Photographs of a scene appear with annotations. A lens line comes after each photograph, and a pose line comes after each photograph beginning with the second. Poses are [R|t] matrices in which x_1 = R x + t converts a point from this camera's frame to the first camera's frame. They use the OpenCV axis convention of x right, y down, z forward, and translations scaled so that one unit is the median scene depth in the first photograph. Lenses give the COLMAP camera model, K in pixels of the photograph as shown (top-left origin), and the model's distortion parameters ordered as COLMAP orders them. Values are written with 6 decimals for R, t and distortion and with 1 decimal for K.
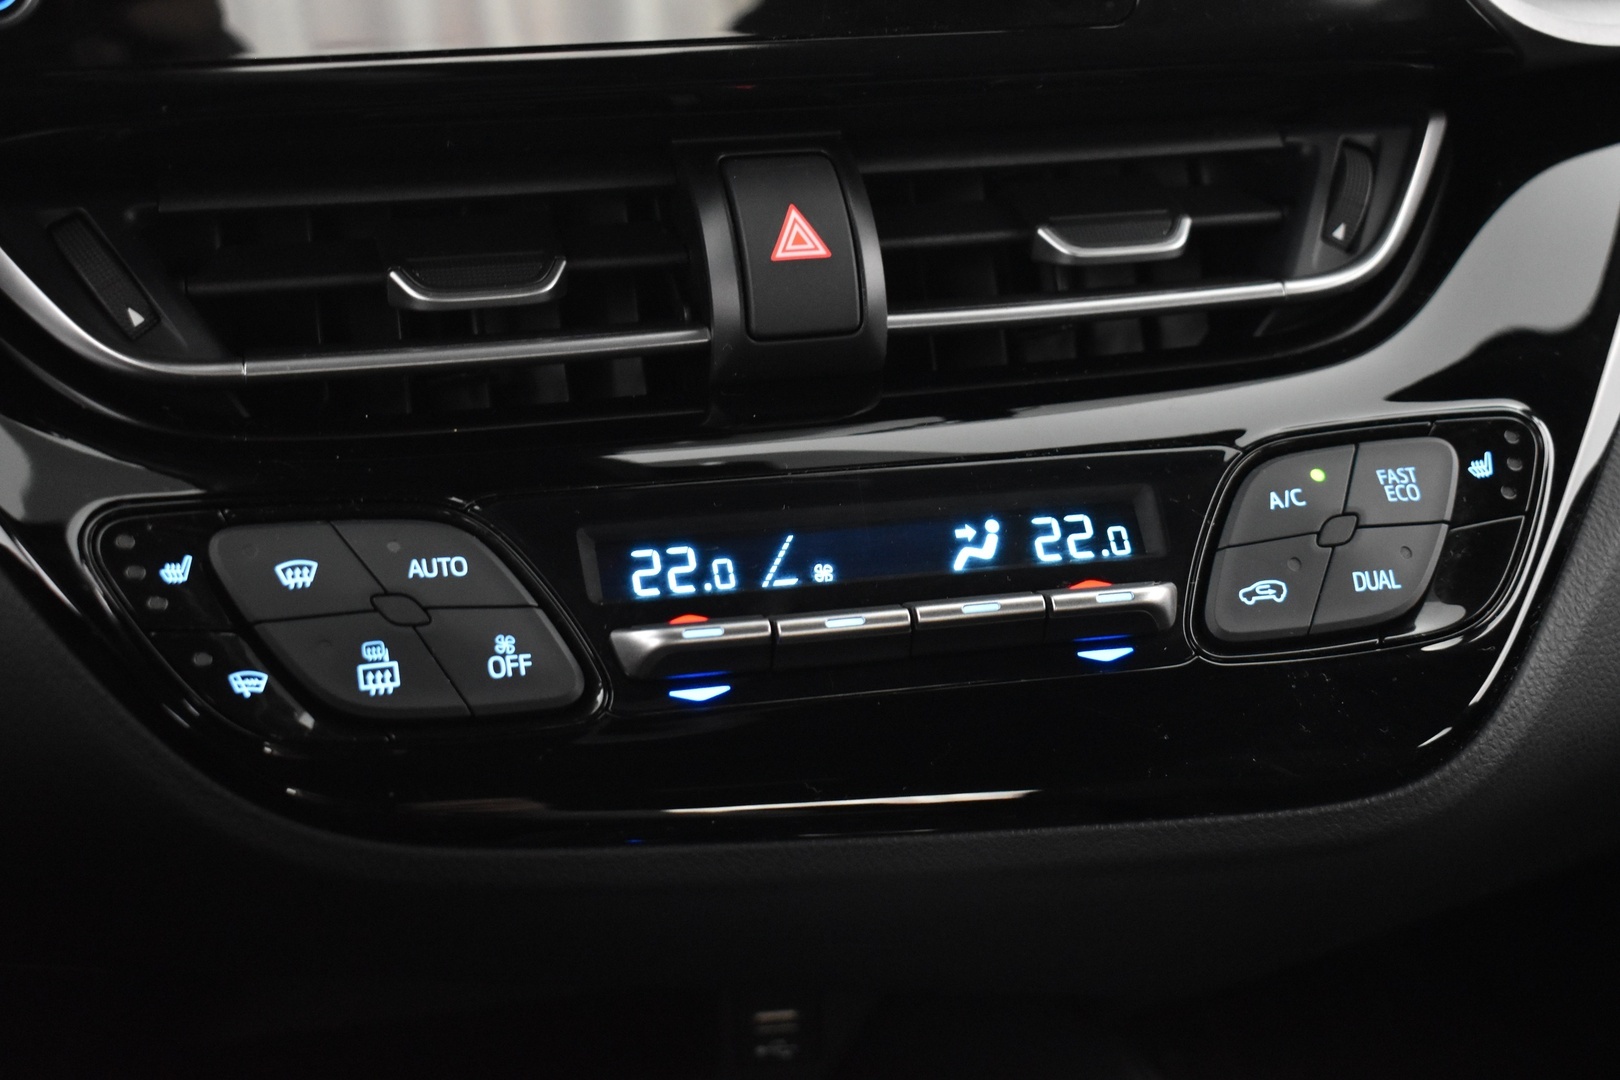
lens RADIAL K [[2289.3, 0, 810.0], [0, 2289.3, 540.0], [0, 0, 1]] dist [-0.020259, -0.022322]
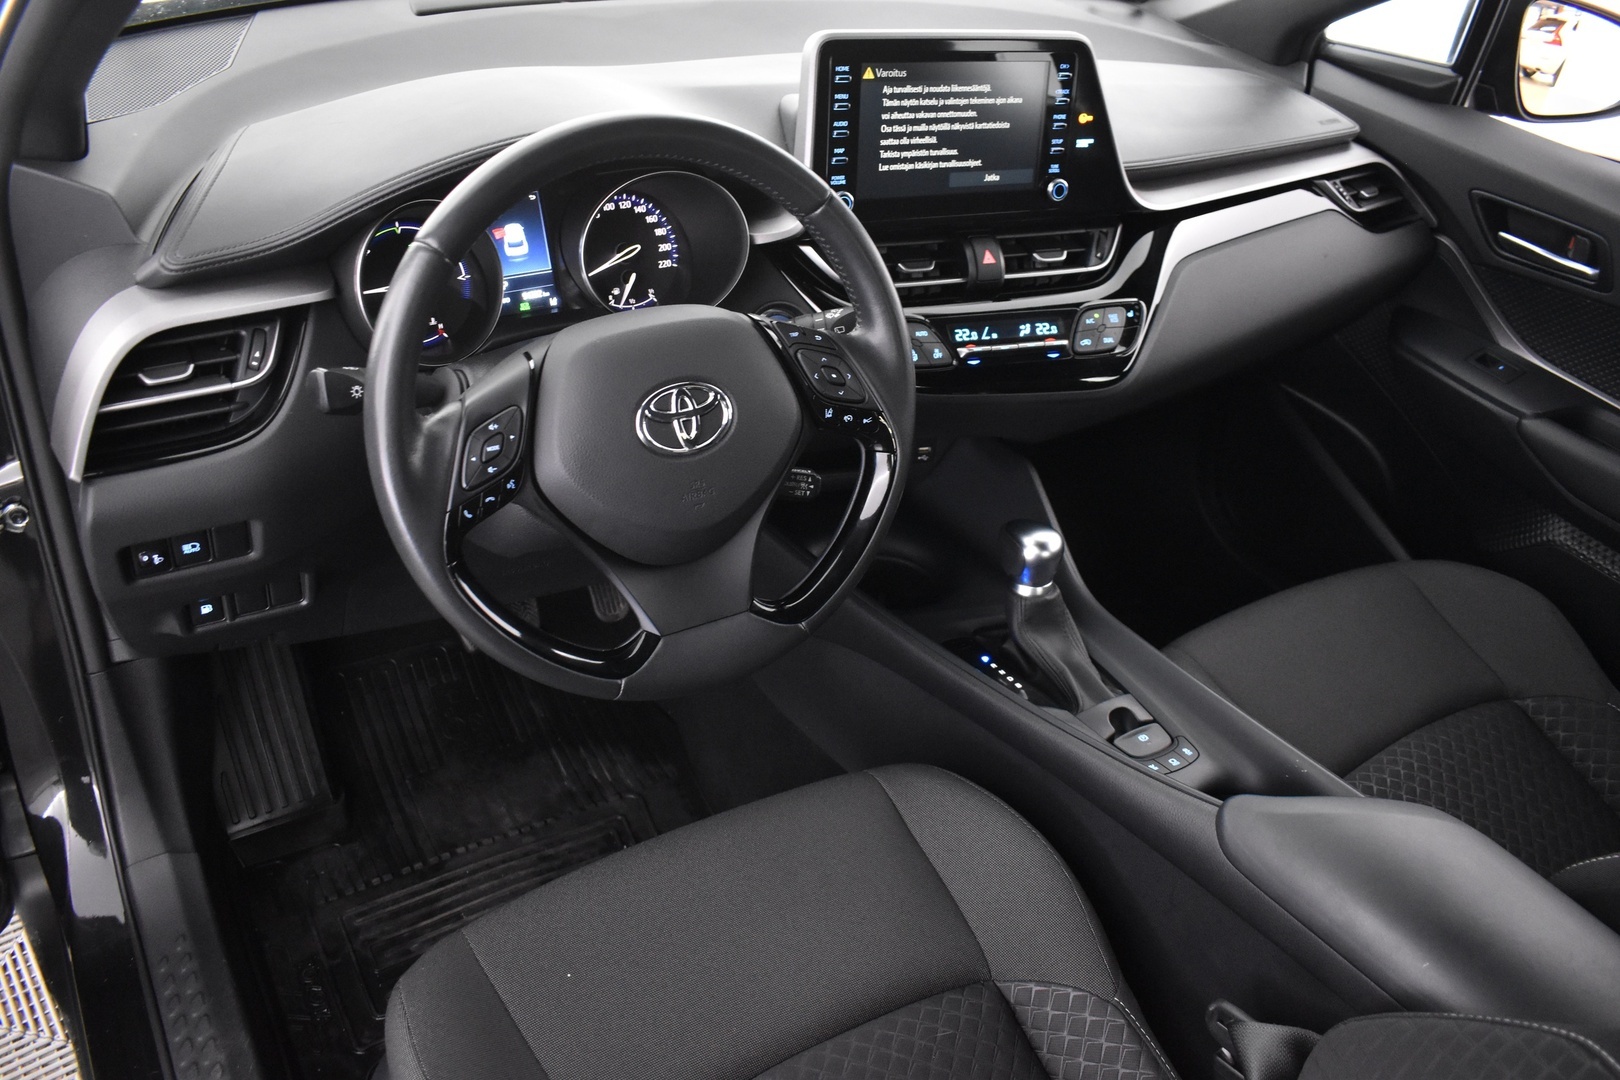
lens RADIAL K [[1250.7, 0, 810.0], [0, 1250.7, 540.0], [0, 0, 1]] dist [-0.087274, 0.002770]
pose [[0.990060, -0.002765, 0.140618, -0.684816], [-0.026621, 0.978049, 0.206665, -0.087624], [-0.138103, -0.208355, 0.968254, -1.378286]]
